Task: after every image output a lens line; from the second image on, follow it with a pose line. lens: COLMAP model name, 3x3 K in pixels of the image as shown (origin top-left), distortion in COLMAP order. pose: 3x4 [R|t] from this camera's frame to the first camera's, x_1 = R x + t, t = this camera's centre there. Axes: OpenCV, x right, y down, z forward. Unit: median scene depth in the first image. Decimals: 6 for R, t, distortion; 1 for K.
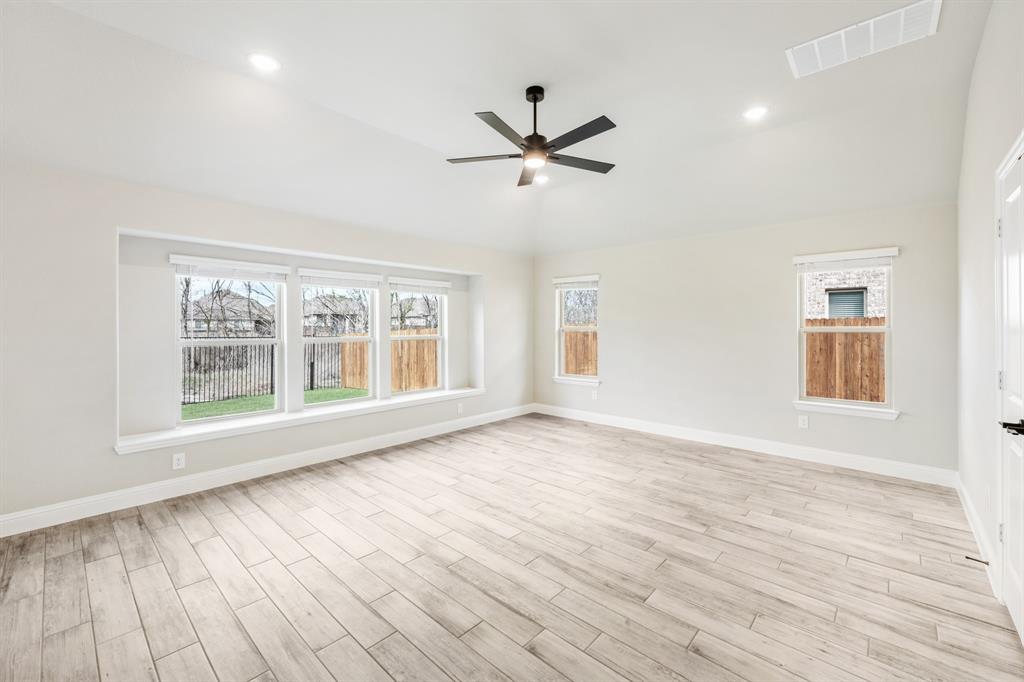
lens RADIAL K [[413.9, 0, 510.2], [0, 413.9, 329.7], [0, 0, 1]] dist [0.003767, 0.000740]
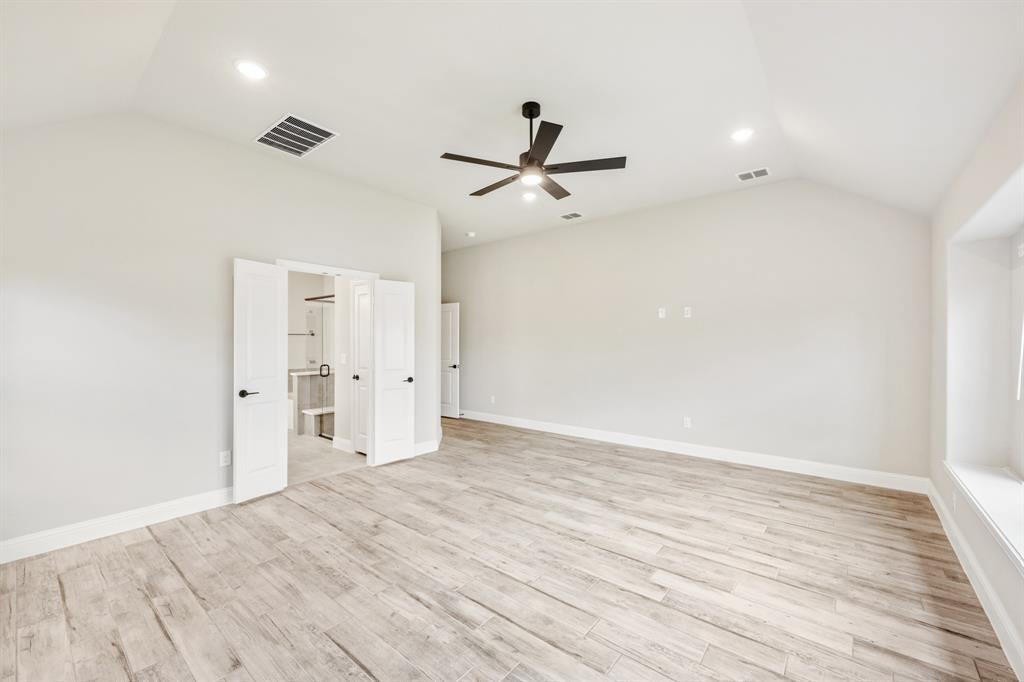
lens RADIAL K [[413.9, 0, 512.3], [0, 413.9, 340.9], [0, 0, 1]] dist [0.003767, 0.000740]
pose [[-0.998556, 0.003154, -0.053628, 0.159130], [0.003098, 0.999995, 0.001126, -0.014952], [0.053632, 0.000959, -0.998560, 1.990633]]
